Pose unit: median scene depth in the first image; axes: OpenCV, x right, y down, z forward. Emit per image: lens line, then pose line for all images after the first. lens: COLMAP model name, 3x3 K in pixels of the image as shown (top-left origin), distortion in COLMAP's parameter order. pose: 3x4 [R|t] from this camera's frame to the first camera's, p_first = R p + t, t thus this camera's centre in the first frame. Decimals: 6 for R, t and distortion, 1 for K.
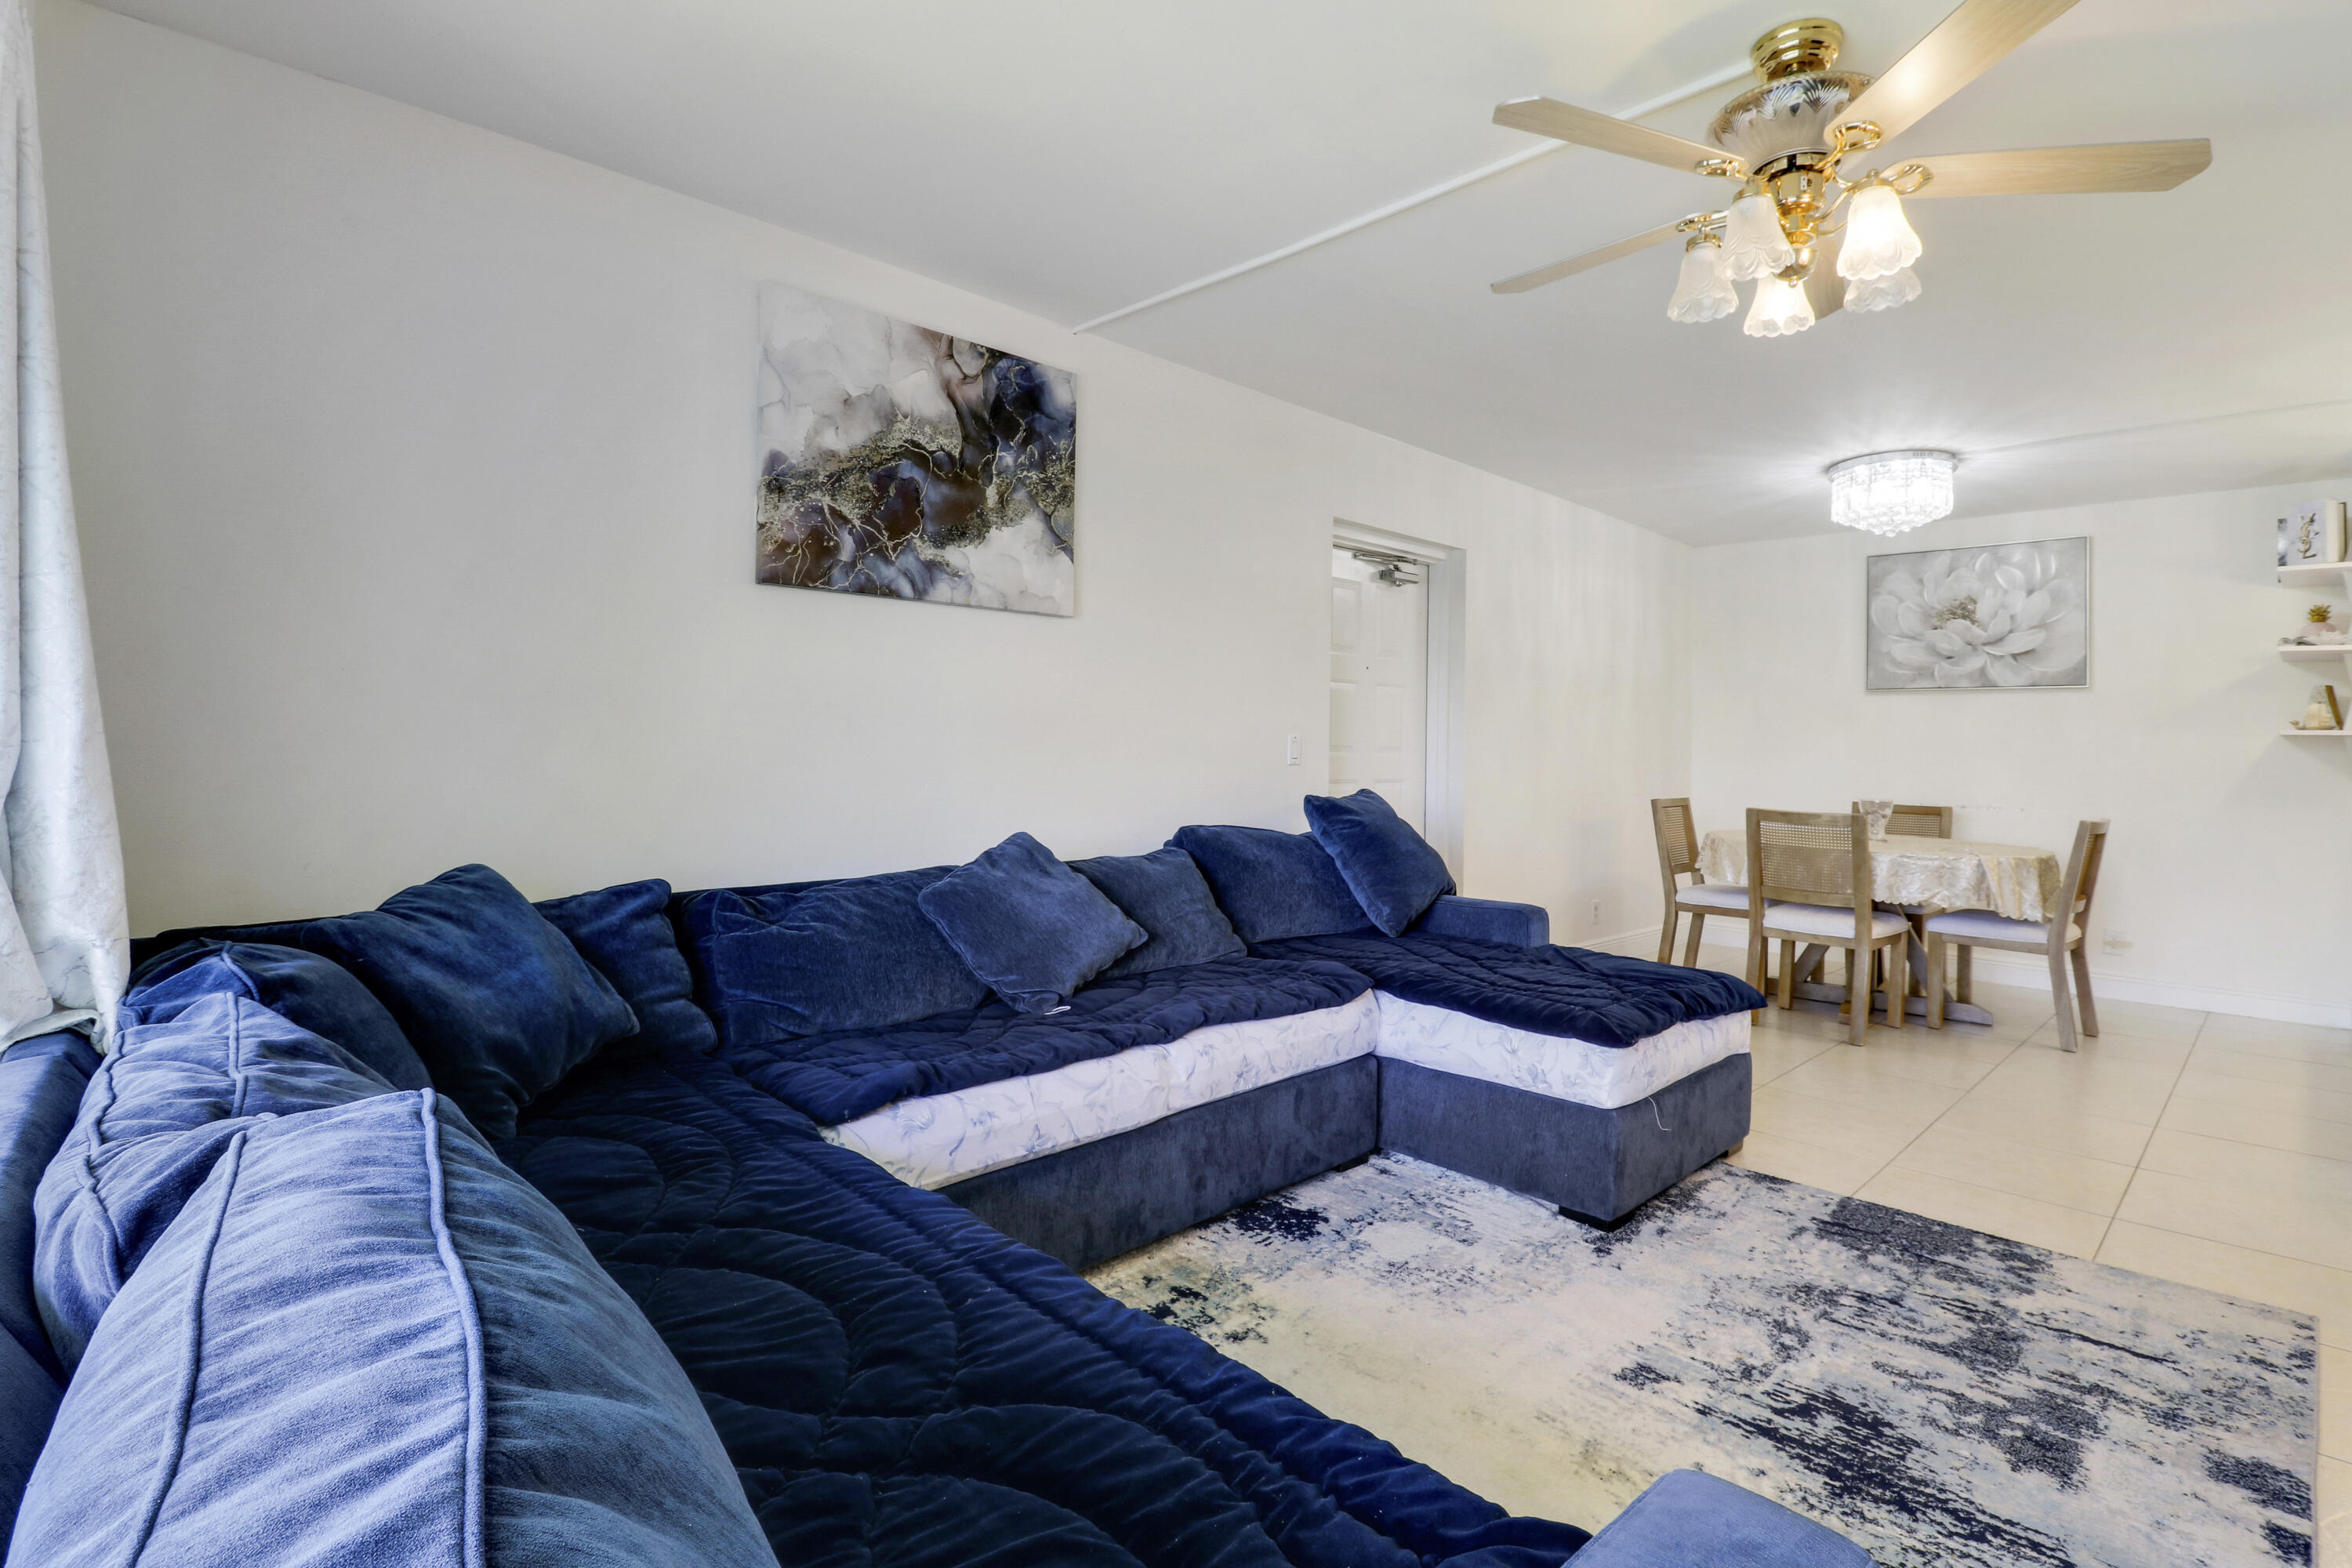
lens RADIAL K [[1119.0, 0, 1200.4], [0, 1119.0, 730.5], [0, 0, 1]] dist [-0.001168, -0.010221]
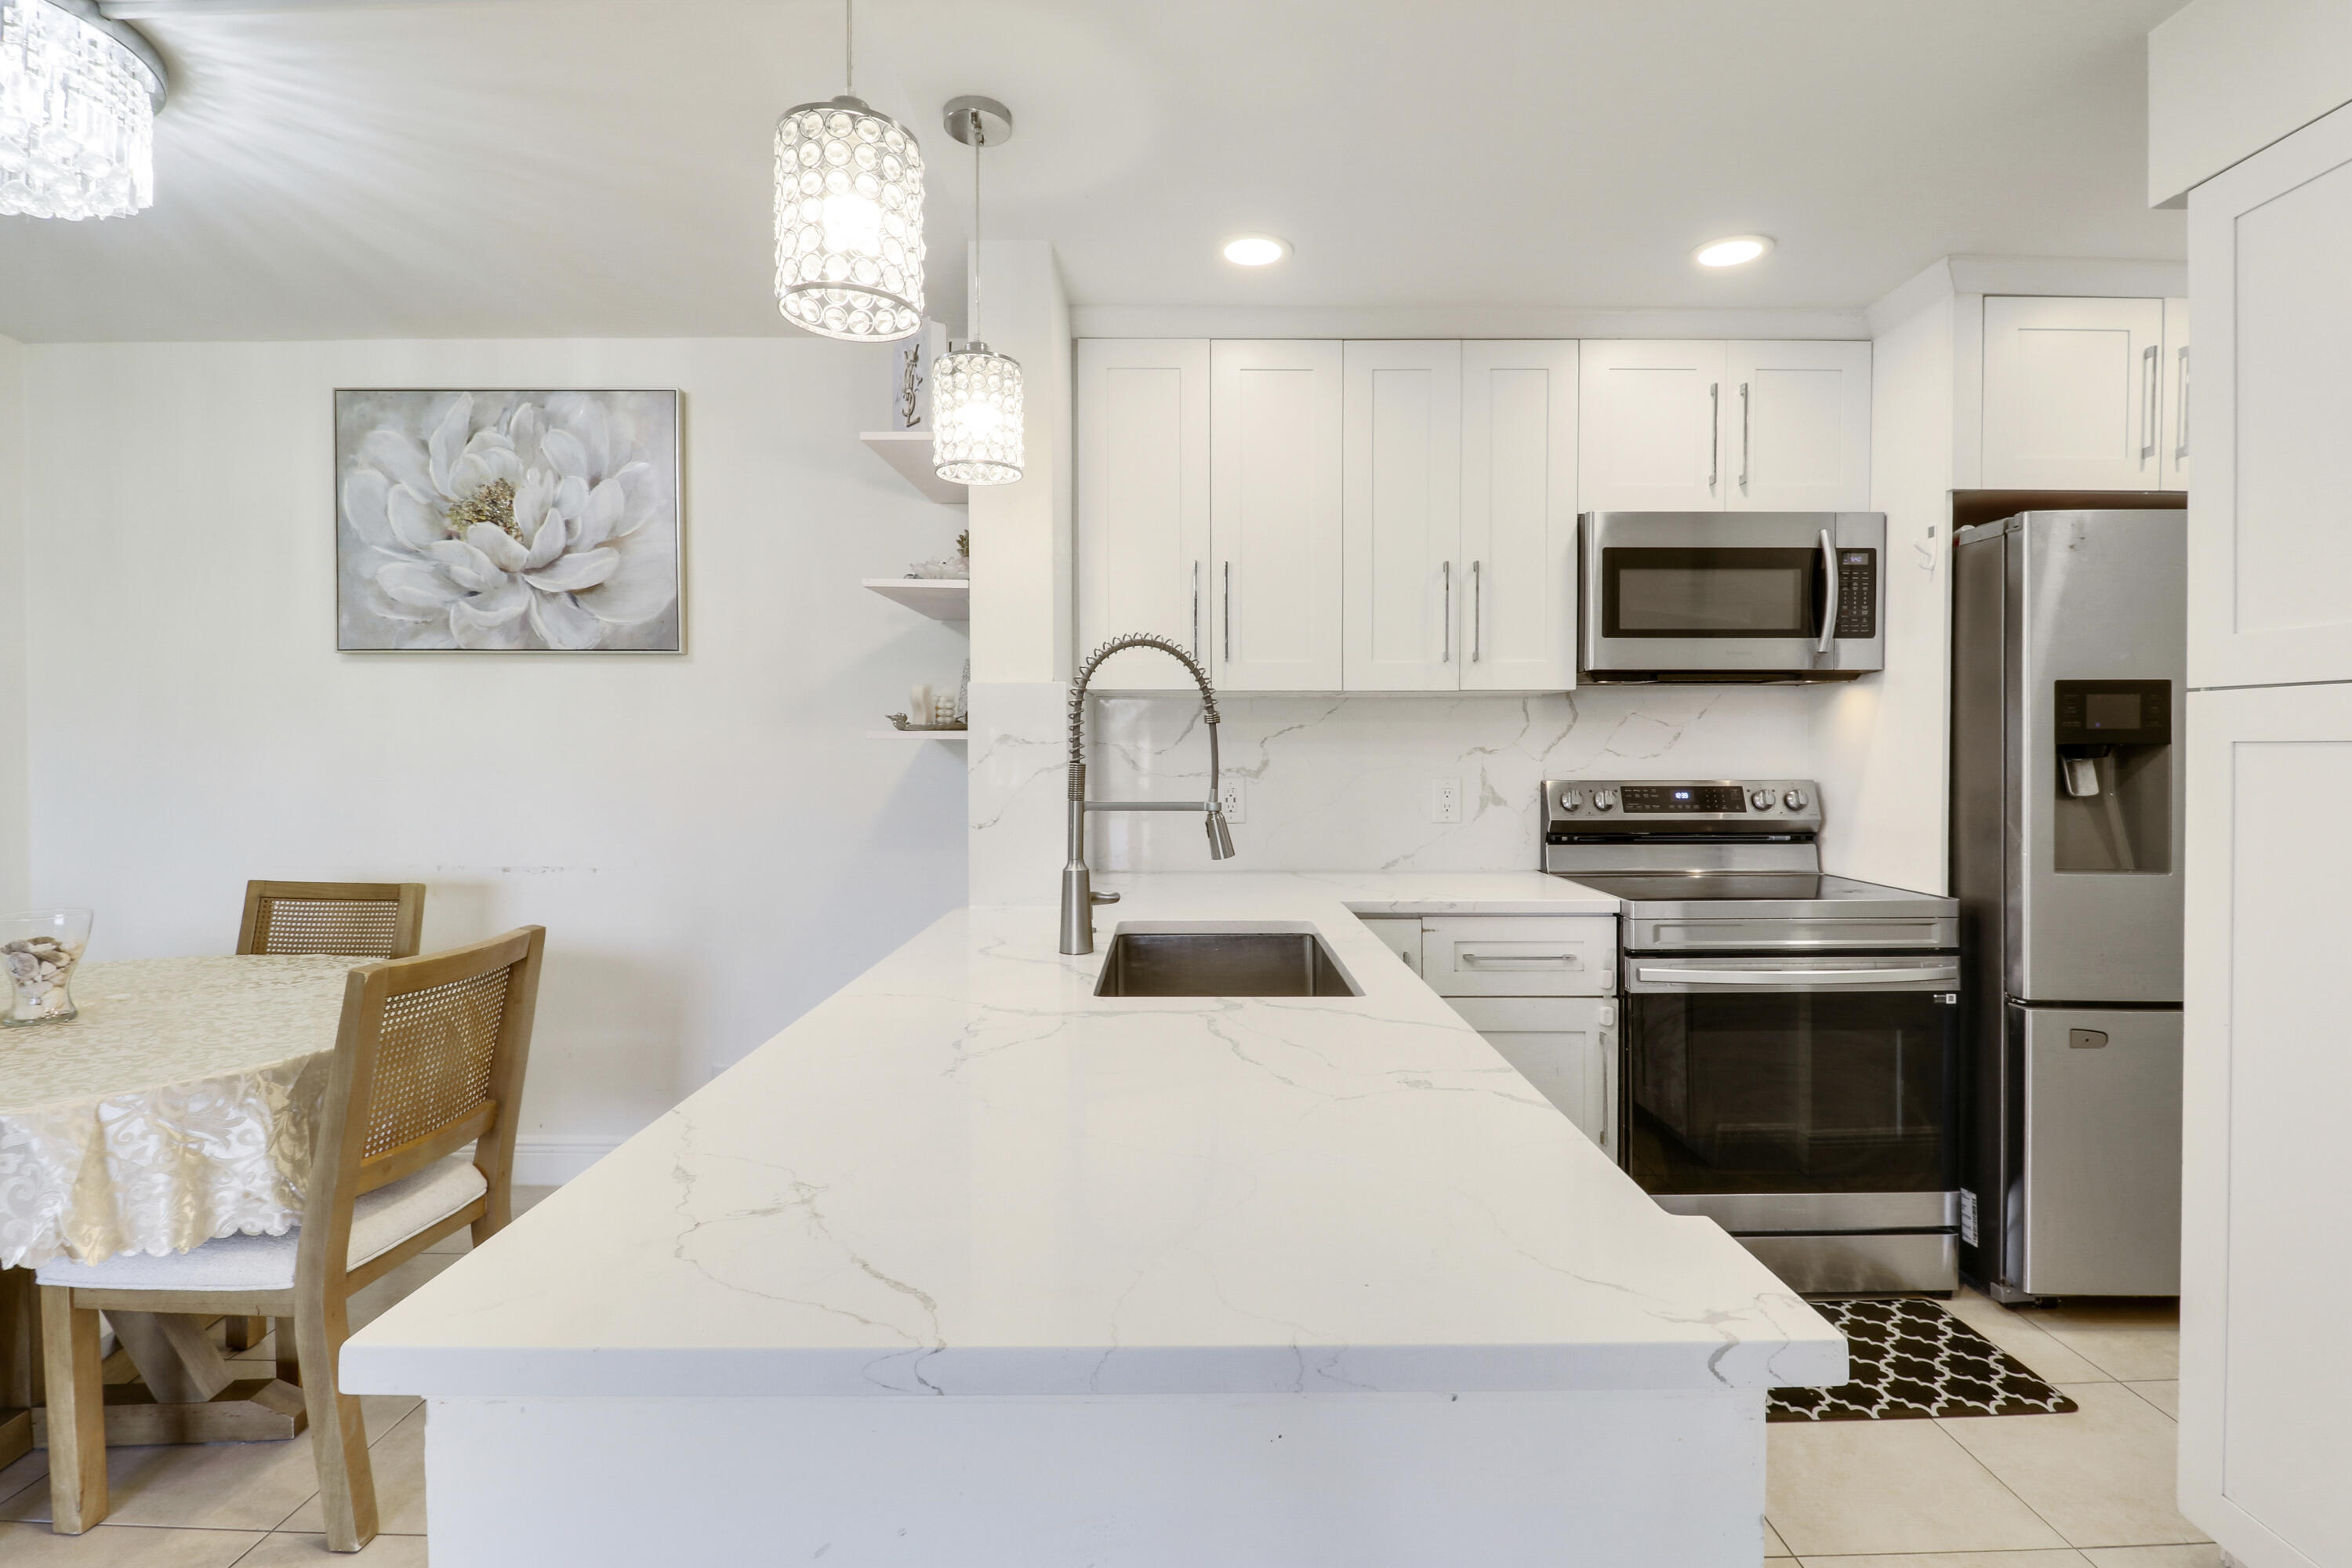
lens RADIAL K [[1098.1, 0, 1195.9], [0, 1098.1, 766.4], [0, 0, 1]] dist [0.001752, -0.014365]
pose [[0.695579, -0.031508, 0.717758, 1.039174], [0.000457, 0.999057, 0.043413, -0.009418], [-0.718449, -0.029870, 0.694938, 0.744426]]
